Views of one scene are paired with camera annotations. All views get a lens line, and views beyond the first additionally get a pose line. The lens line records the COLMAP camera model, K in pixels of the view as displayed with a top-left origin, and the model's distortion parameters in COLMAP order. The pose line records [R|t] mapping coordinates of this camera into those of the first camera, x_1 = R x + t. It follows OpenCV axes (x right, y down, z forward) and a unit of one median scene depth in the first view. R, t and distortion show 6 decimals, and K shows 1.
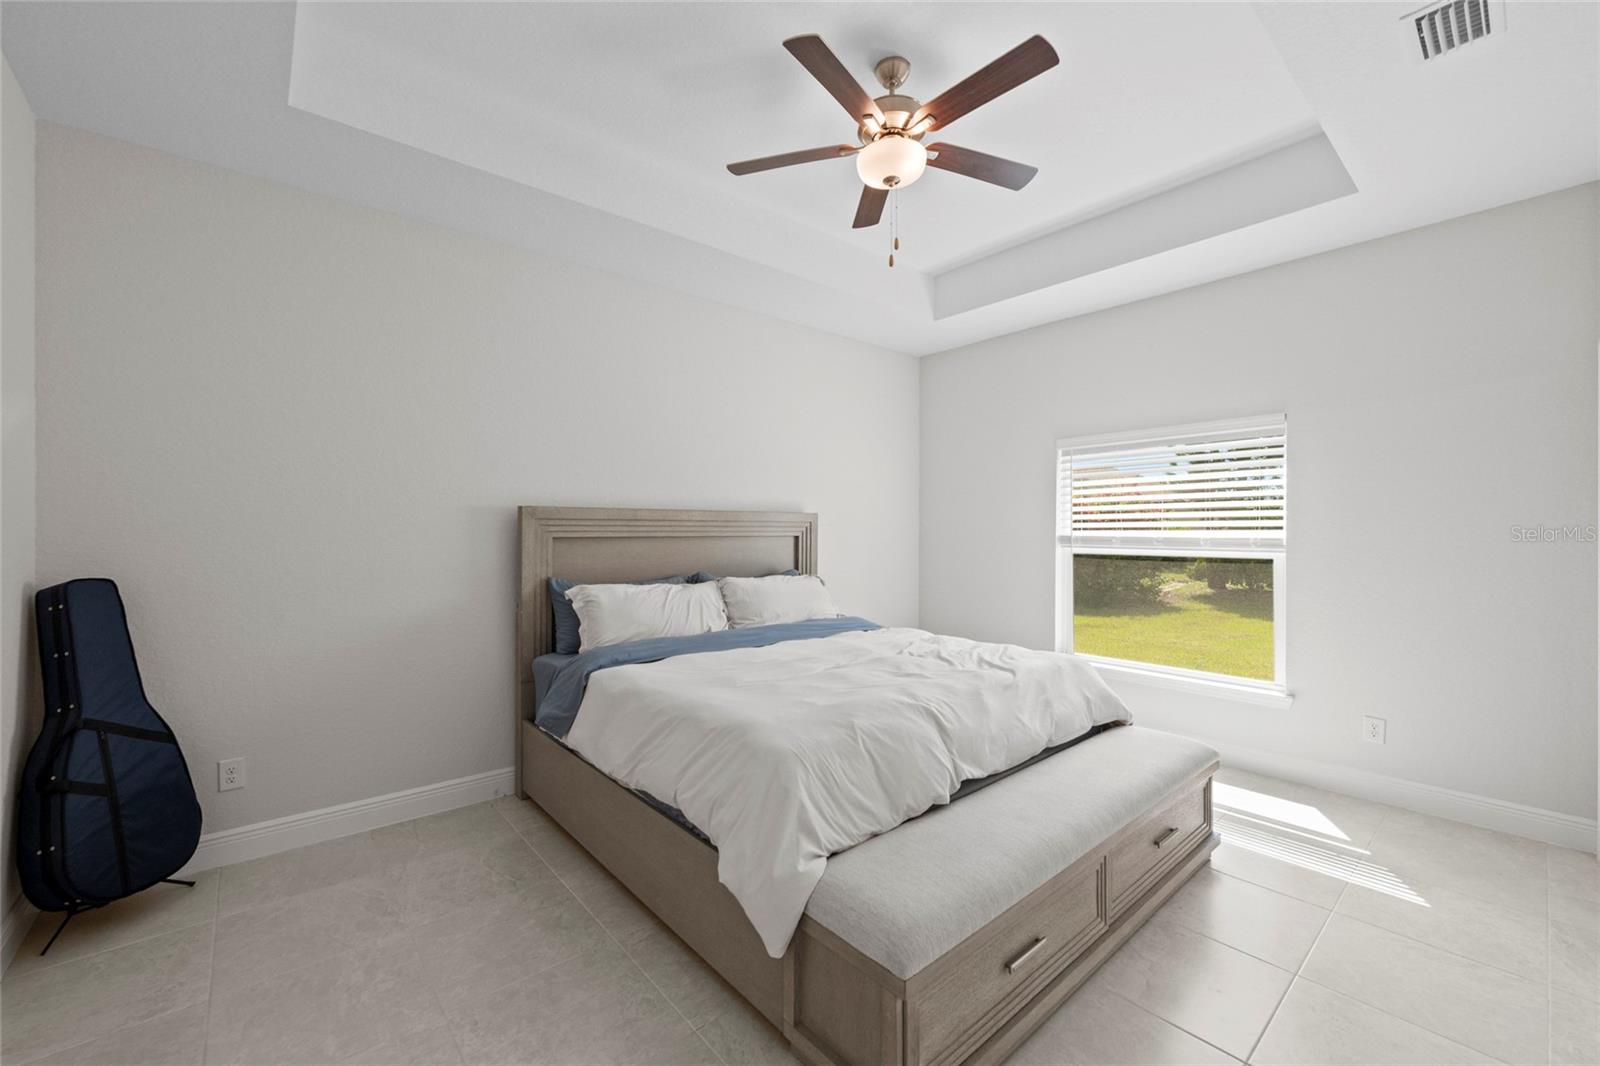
lens RADIAL K [[636.5, 0, 799.1], [0, 636.5, 528.8], [0, 0, 1]] dist [-0.001931, -0.000244]
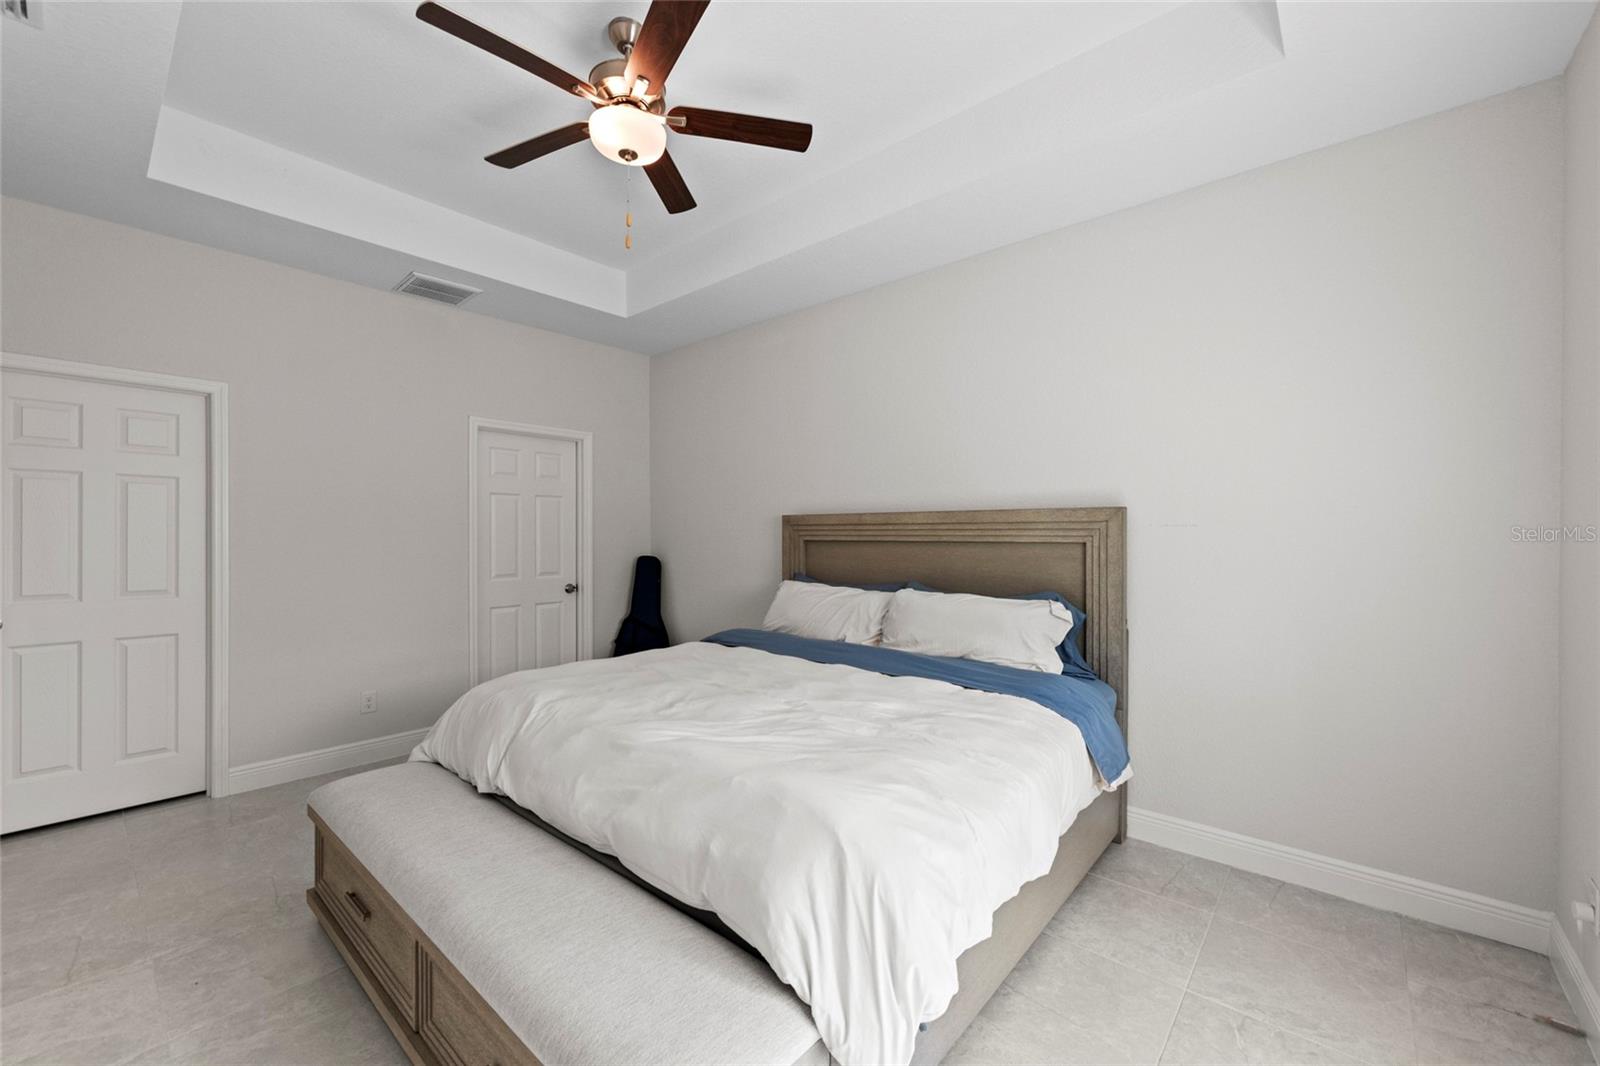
lens RADIAL K [[633.3, 0, 798.9], [0, 633.3, 525.6], [0, 0, 1]] dist [-0.001856, -0.000638]
pose [[0.147945, -0.011258, -0.988932, 0.751652], [0.001892, 0.999937, -0.011101, -0.000910], [0.988994, -0.000228, 0.147957, 0.754484]]
